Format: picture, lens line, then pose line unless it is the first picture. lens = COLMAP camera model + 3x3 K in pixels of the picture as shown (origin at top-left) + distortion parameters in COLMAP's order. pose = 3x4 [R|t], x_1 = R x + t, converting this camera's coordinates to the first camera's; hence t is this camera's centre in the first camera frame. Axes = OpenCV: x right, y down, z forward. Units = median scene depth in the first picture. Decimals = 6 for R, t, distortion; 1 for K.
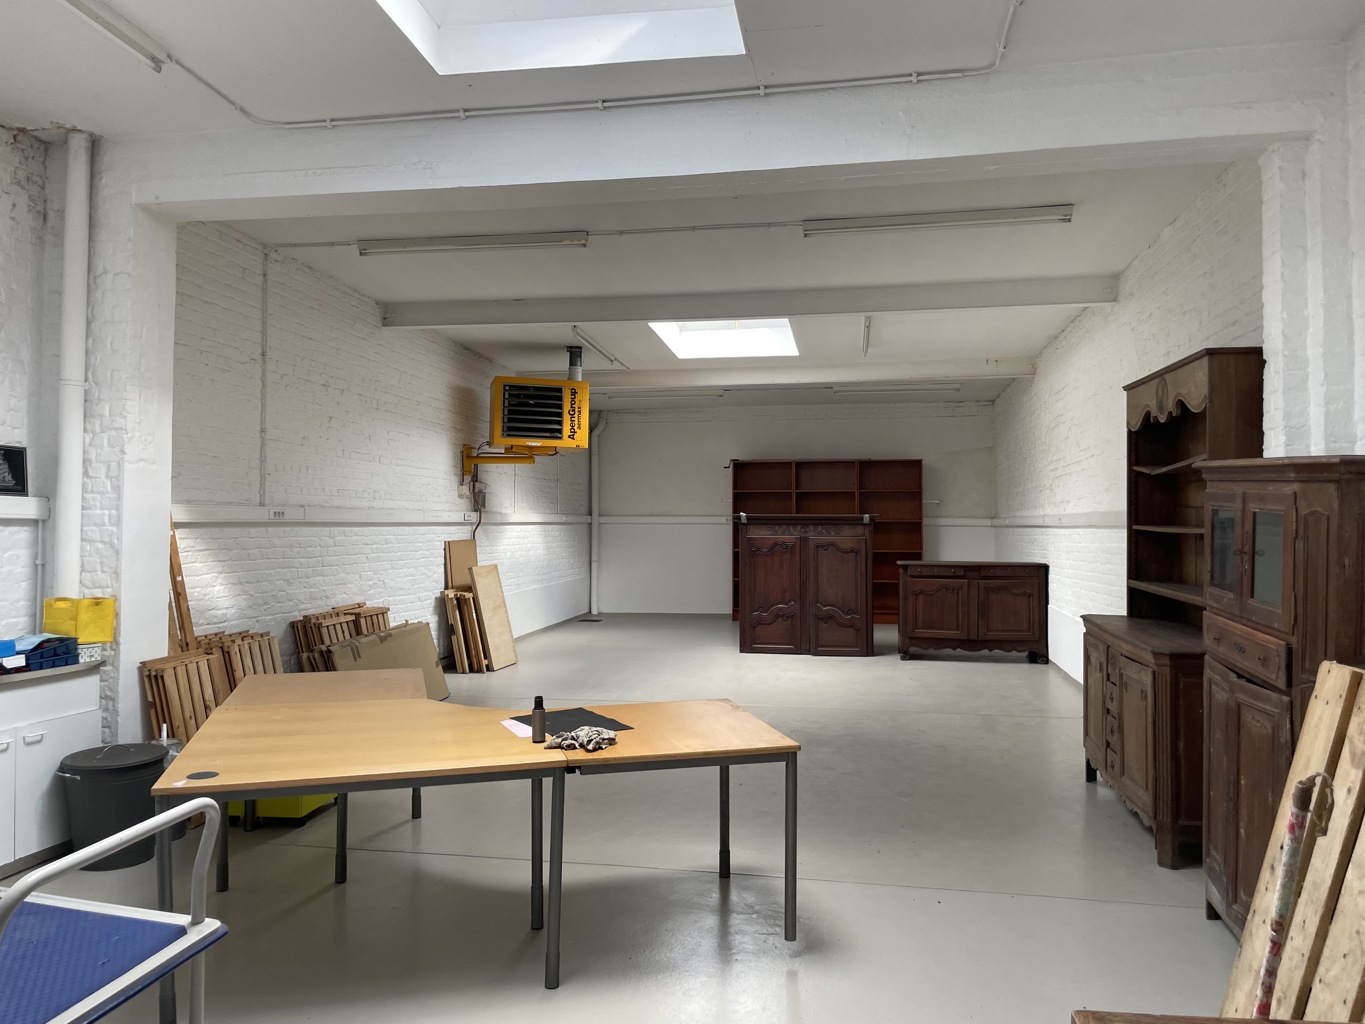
lens RADIAL K [[1031.2, 0, 682.0], [0, 1031.2, 516.3], [0, 0, 1]] dist [-0.005072, -0.000475]
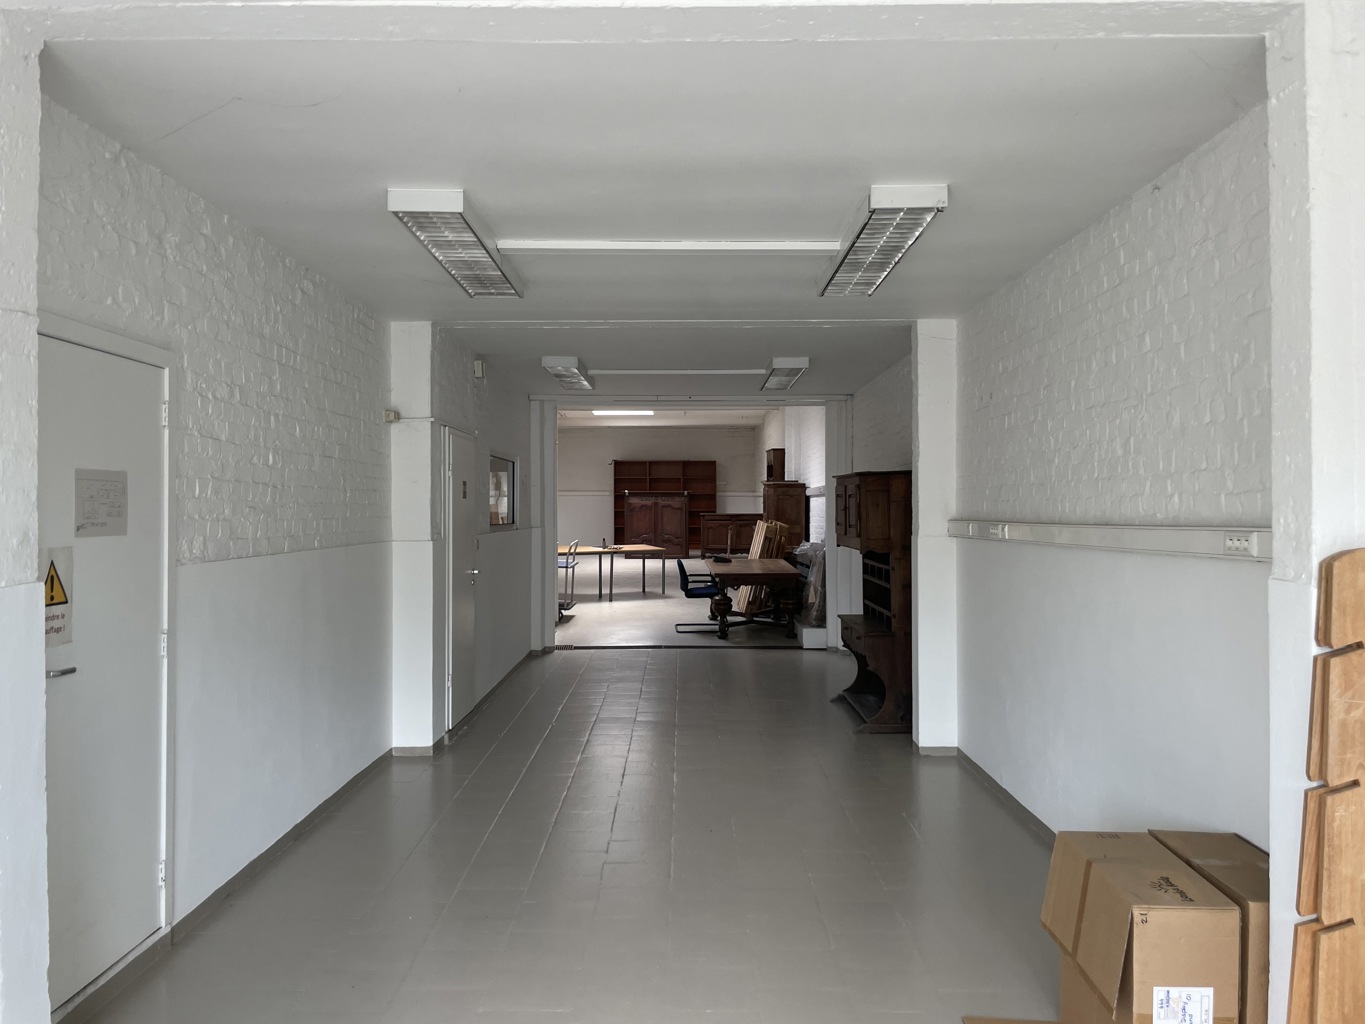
lens RADIAL K [[1031.2, 0, 681.5], [0, 1031.2, 508.6], [0, 0, 1]] dist [-0.005072, -0.000475]
pose [[0.986283, -0.005415, 0.164975, -0.141286], [0.001500, 0.999715, 0.023844, -0.013256], [-0.165057, -0.023269, 0.986010, -0.857093]]
